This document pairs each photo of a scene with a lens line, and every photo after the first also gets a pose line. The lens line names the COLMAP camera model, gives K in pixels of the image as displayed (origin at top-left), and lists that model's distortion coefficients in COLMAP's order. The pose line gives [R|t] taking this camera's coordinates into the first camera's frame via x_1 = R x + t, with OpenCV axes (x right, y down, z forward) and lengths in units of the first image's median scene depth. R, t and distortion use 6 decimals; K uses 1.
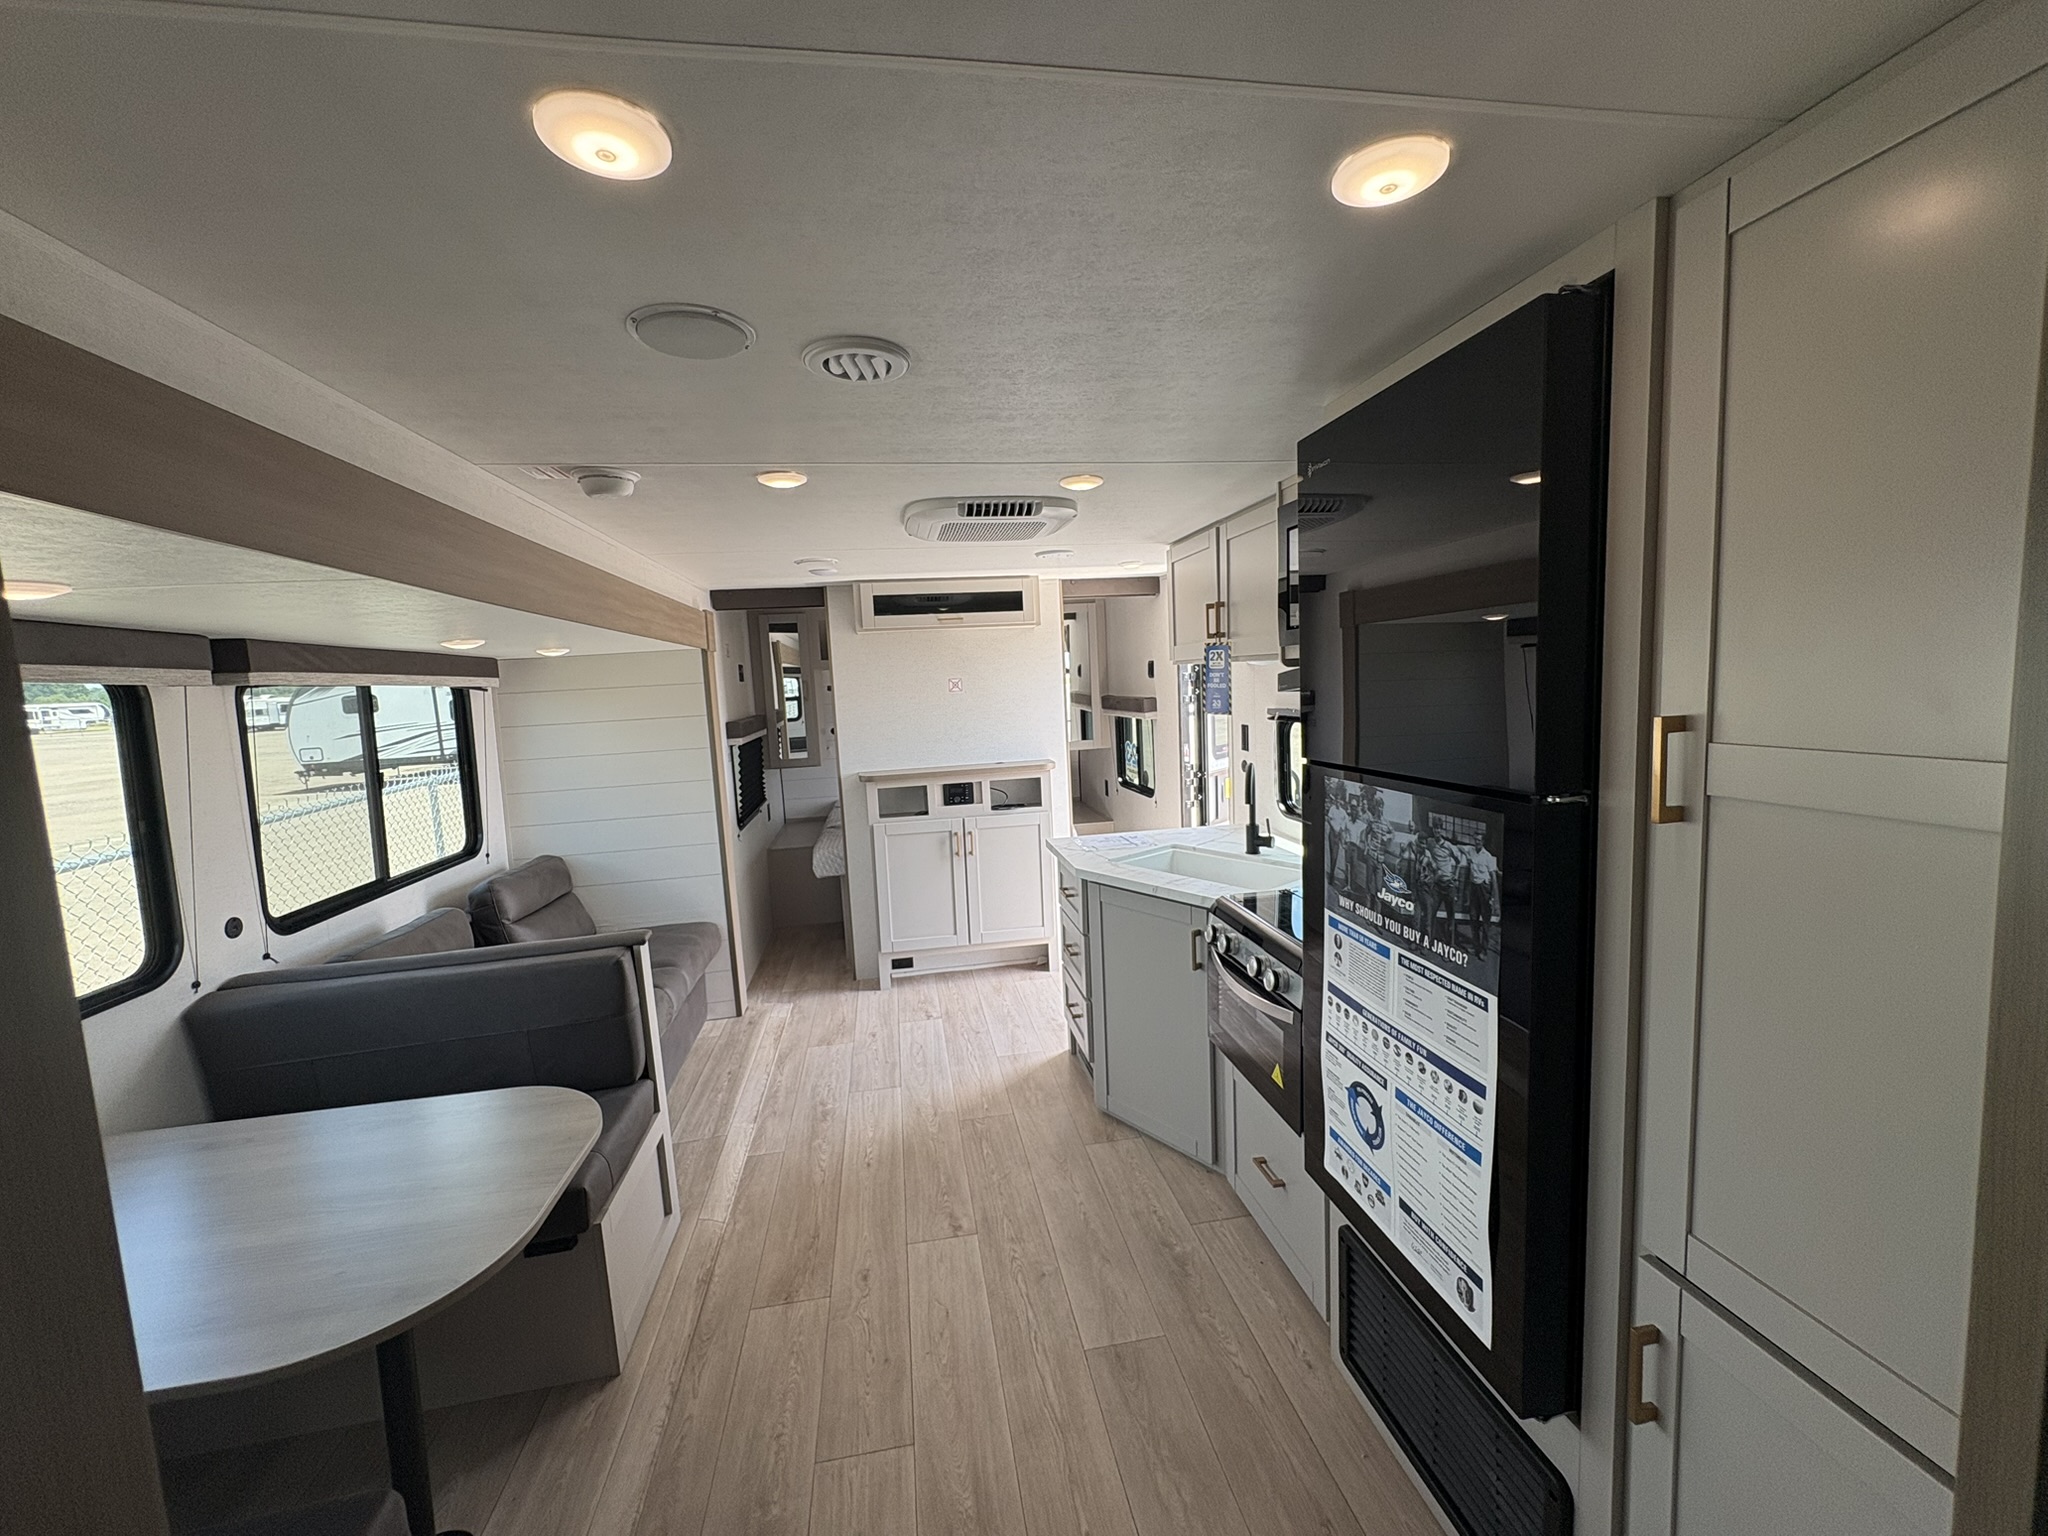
lens RADIAL K [[817.9, 0, 1023.9], [0, 817.9, 767.3], [0, 0, 1]] dist [0.000751, 0.000163]
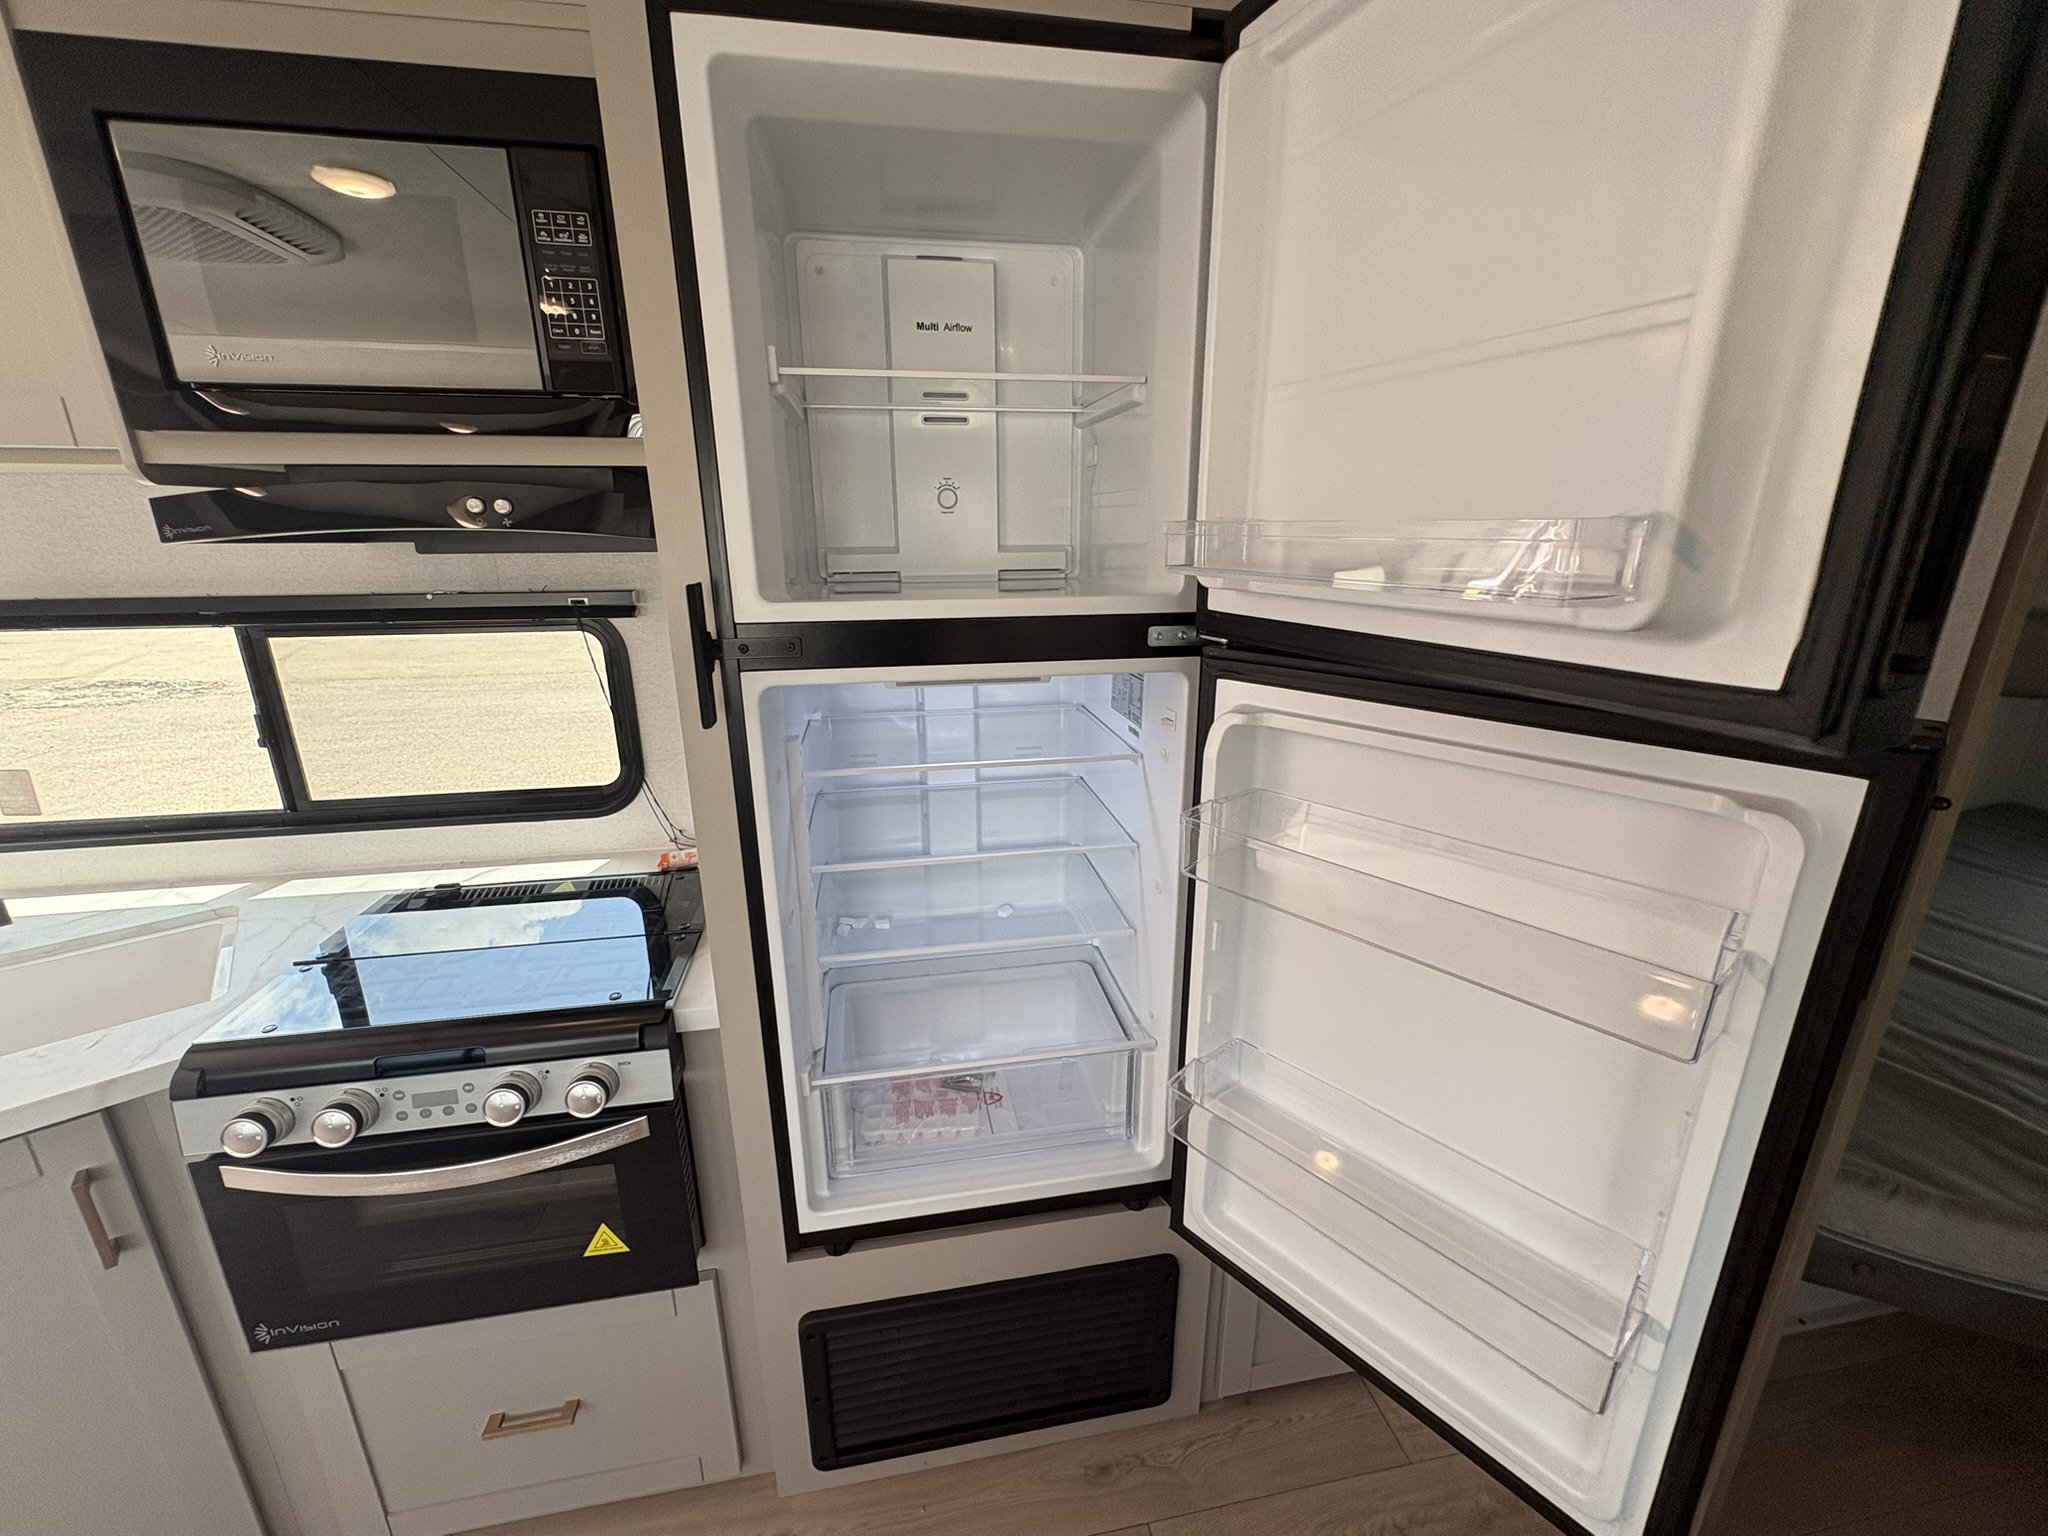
lens RADIAL K [[817.9, 0, 1023.9], [0, 817.9, 767.3], [0, 0, 1]] dist [0.000751, 0.000163]
pose [[-0.015407, -0.242938, 0.969919, -0.137191], [0.111815, 0.963532, 0.243114, -0.034756], [-0.993610, 0.112197, 0.012319, 0.583621]]
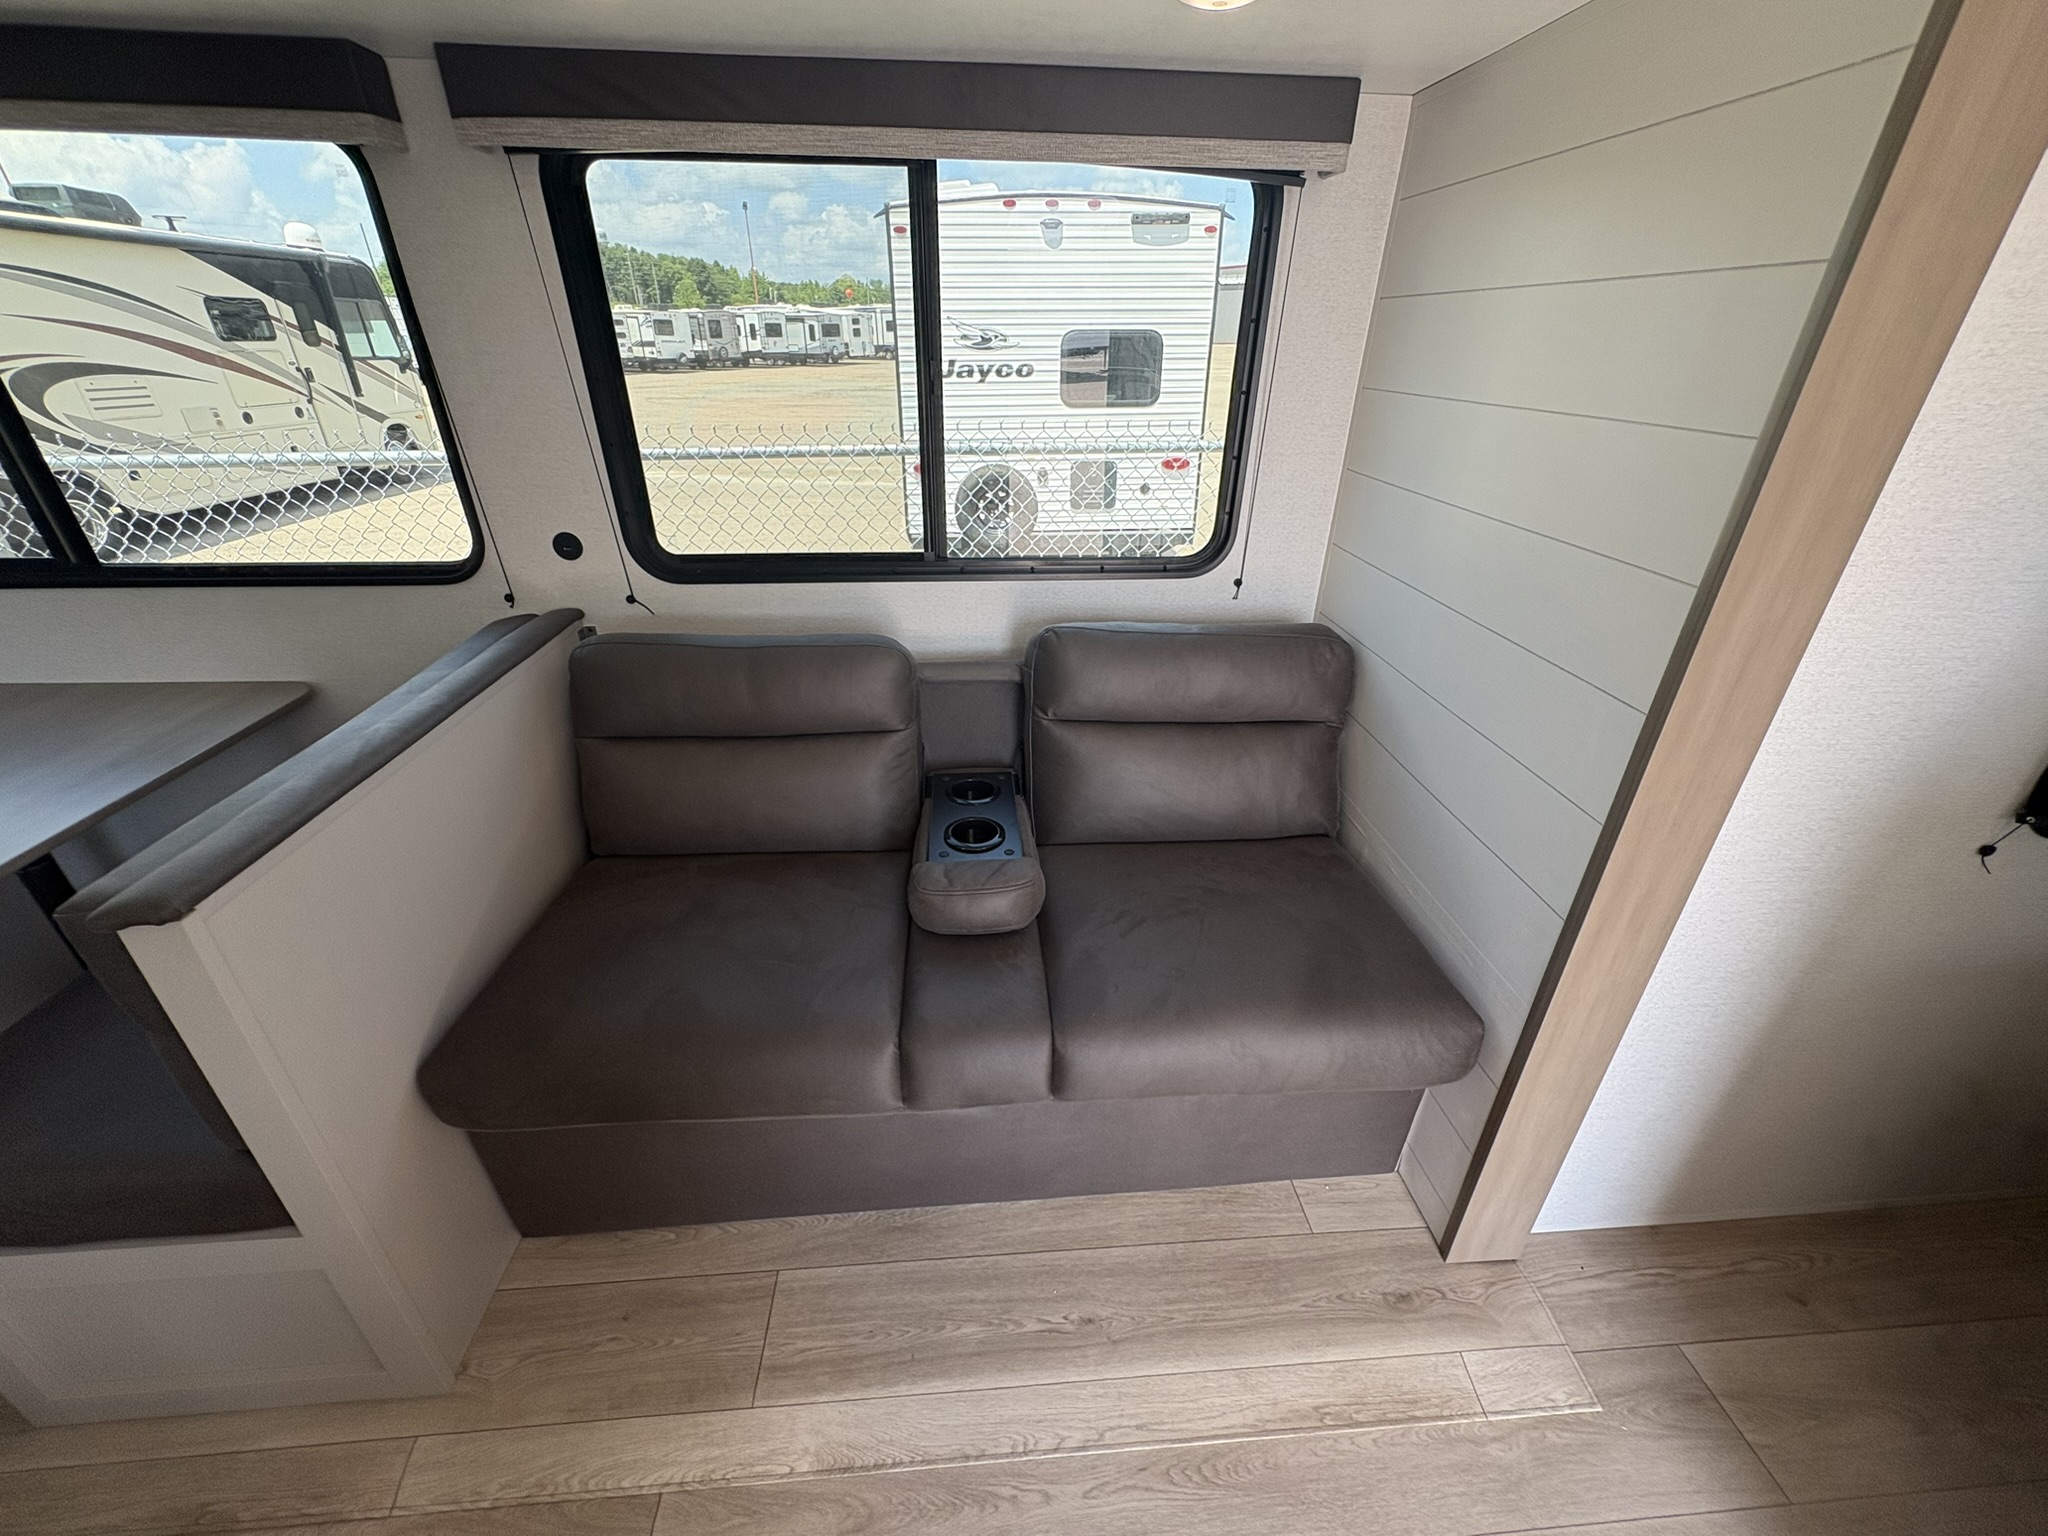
lens RADIAL K [[817.9, 0, 1023.9], [0, 817.9, 767.3], [0, 0, 1]] dist [0.000751, 0.000163]
pose [[-0.090540, 0.512367, -0.853980, -0.238226], [-0.110502, 0.847039, 0.519918, -0.068331], [0.989743, 0.141440, -0.020073, 1.393765]]
